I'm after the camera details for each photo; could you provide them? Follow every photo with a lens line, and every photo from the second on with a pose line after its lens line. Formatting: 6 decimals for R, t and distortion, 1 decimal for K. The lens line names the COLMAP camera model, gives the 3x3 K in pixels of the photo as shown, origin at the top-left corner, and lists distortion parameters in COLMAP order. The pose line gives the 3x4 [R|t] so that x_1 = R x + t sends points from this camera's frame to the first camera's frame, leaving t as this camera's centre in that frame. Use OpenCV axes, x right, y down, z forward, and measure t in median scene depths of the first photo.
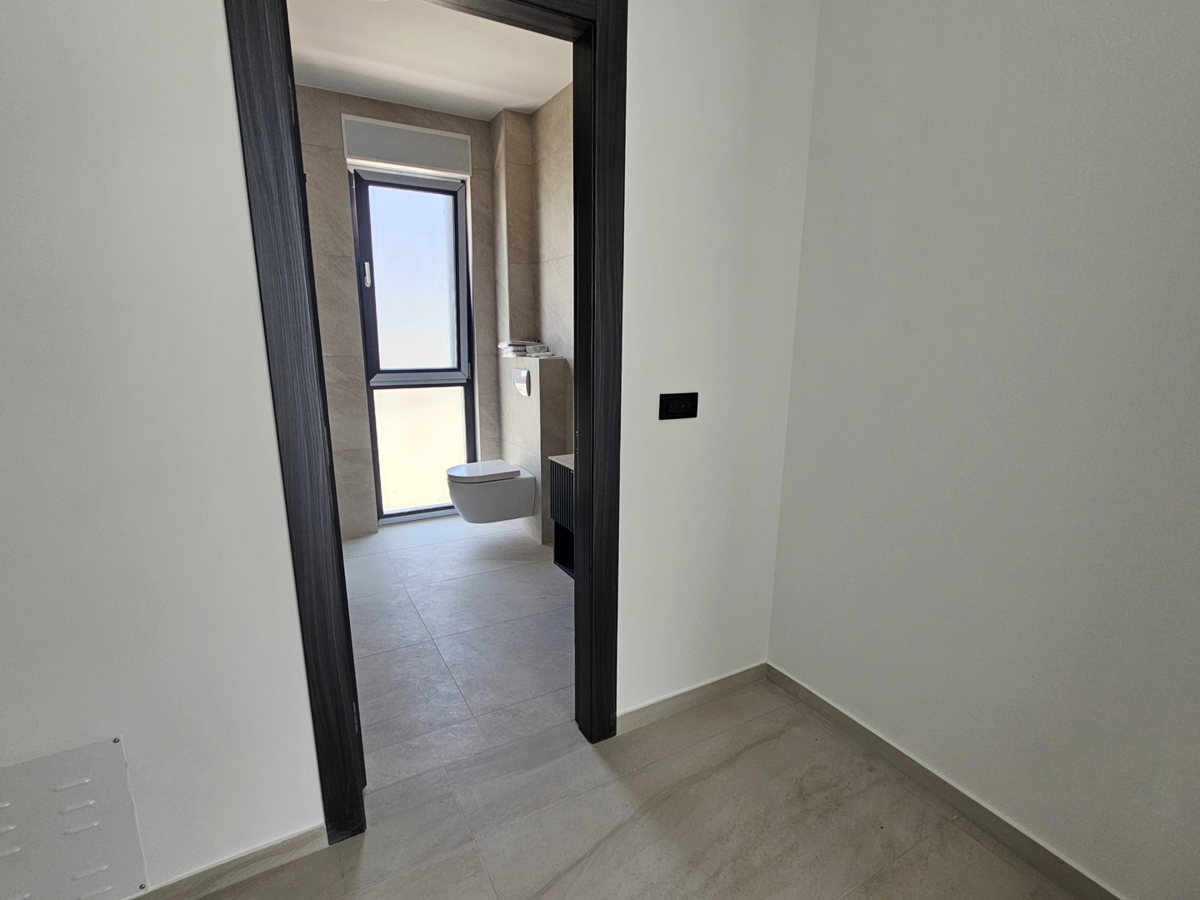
lens RADIAL K [[559.7, 0, 597.6], [0, 559.7, 452.6], [0, 0, 1]] dist [0.001184, 0.000261]
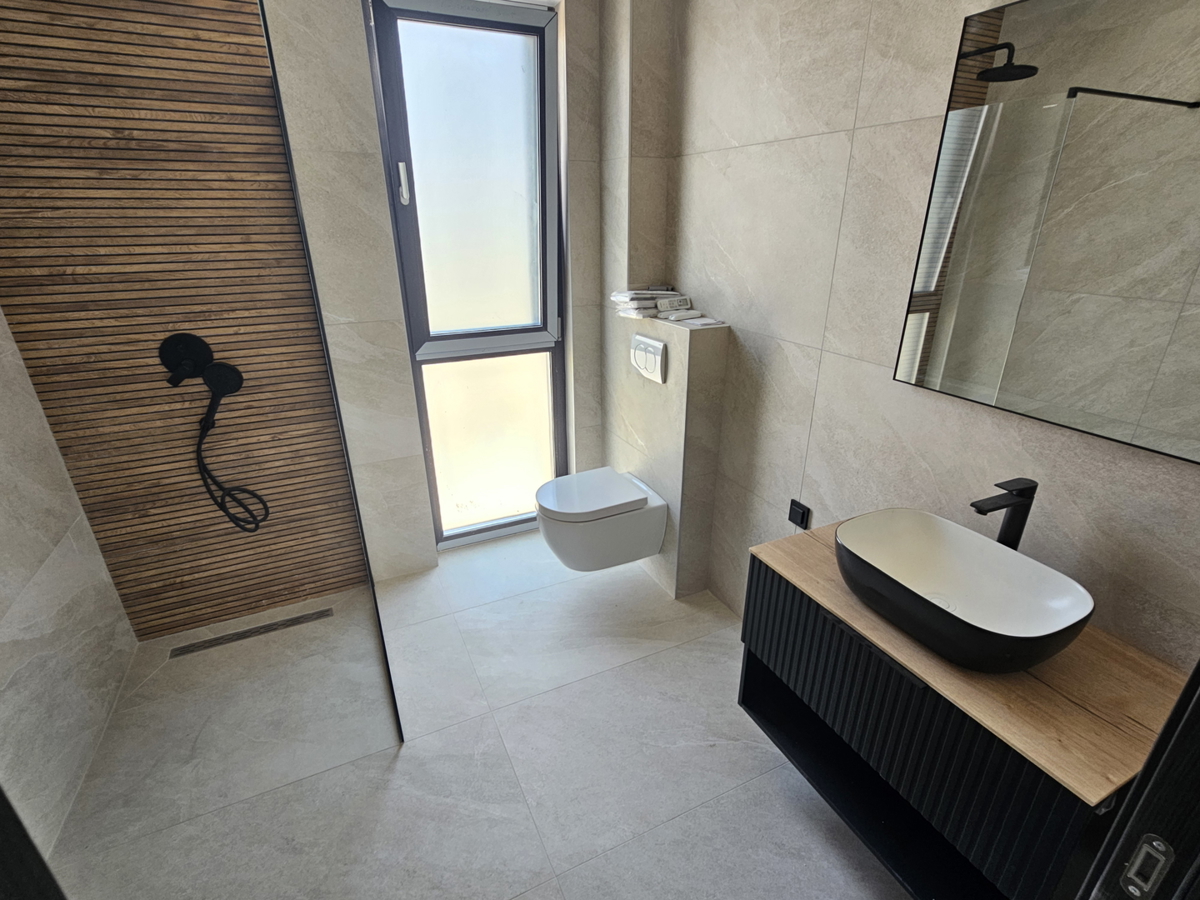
lens RADIAL K [[572.8, 0, 600.0], [0, 572.8, 448.3], [0, 0, 1]] dist [0.003322, -0.000311]
pose [[0.997609, 0.013480, -0.067783, -0.143765], [-0.001525, 0.984847, 0.173419, -0.135680], [0.069093, -0.172901, 0.982513, 0.334269]]
